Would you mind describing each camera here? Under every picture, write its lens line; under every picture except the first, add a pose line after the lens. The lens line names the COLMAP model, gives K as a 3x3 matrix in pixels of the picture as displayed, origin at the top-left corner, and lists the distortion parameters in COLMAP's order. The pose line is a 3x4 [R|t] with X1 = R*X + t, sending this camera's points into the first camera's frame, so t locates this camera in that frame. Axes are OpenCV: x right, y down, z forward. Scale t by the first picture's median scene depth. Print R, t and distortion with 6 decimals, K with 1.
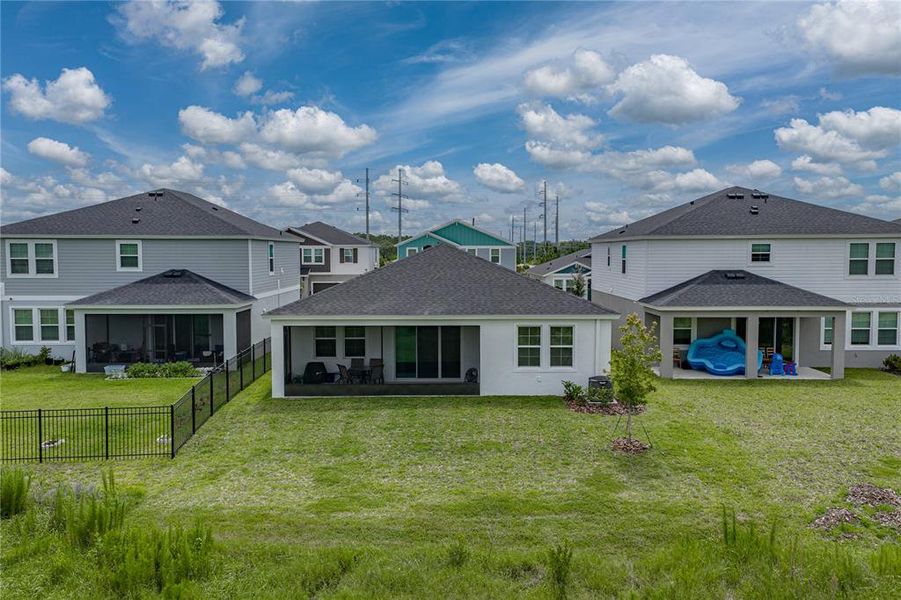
lens RADIAL K [[794.8, 0, 446.0], [0, 794.8, 299.4], [0, 0, 1]] dist [0.061909, 0.017997]
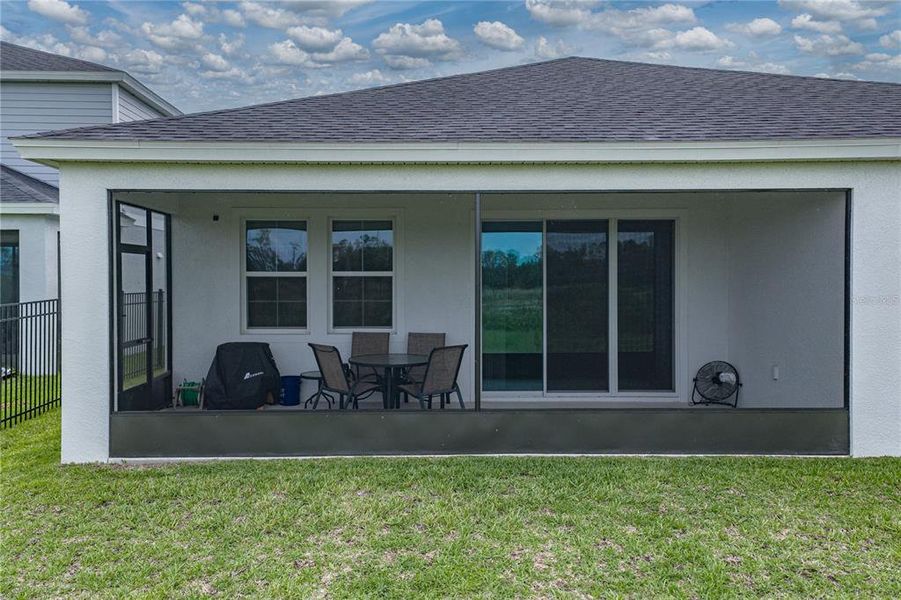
lens RADIAL K [[761.0, 0, 413.1], [0, 761.0, 290.7], [0, 0, 1]] dist [0.053512, -0.004607]
pose [[1.000000, -0.000130, 0.000088, -0.098194], [0.000134, 0.998931, -0.046224, 0.075201], [-0.000081, 0.046224, 0.998931, 0.713837]]
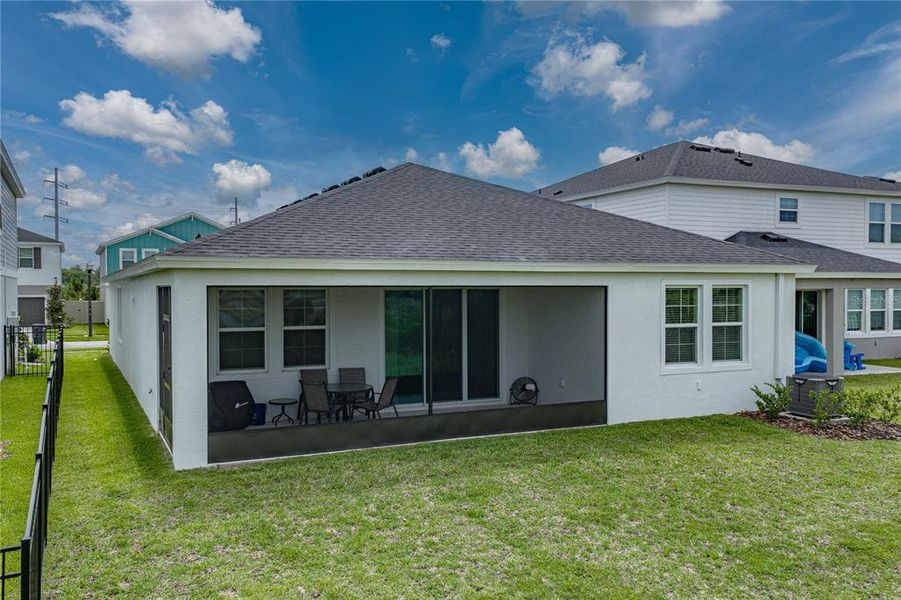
lens RADIAL K [[794.8, 0, 458.5], [0, 794.8, 298.6], [0, 0, 1]] dist [0.061909, 0.017997]
pose [[0.897825, -0.005648, 0.440317, -0.255299], [0.028245, 0.998597, -0.044785, 0.058653], [-0.439447, 0.052645, 0.896725, 0.561211]]
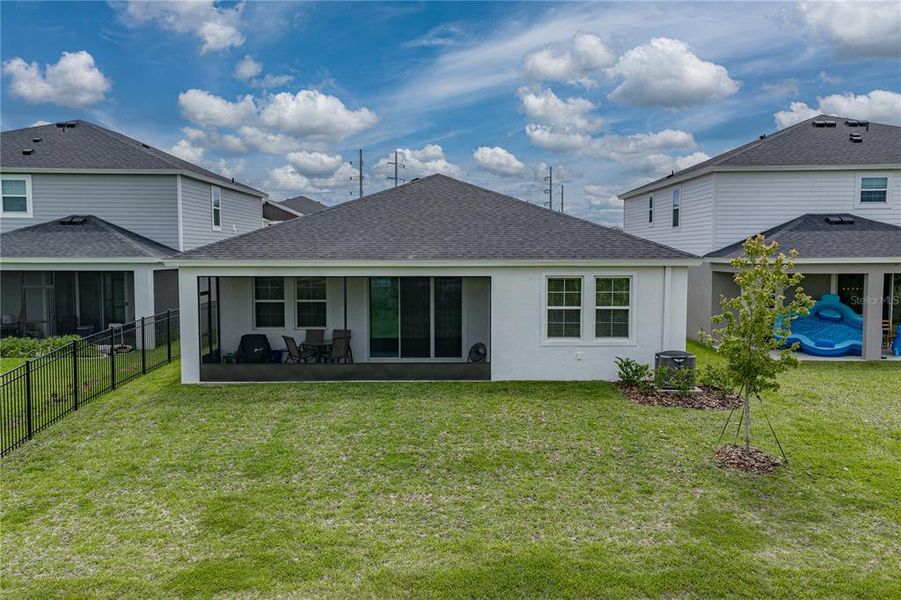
lens RADIAL K [[794.8, 0, 444.7], [0, 794.8, 299.9], [0, 0, 1]] dist [0.061909, 0.017997]
pose [[0.999998, 0.001029, -0.001765, 0.004361], [-0.001028, 0.999999, 0.000547, 0.050259], [0.001766, -0.000546, 0.999998, 0.314212]]
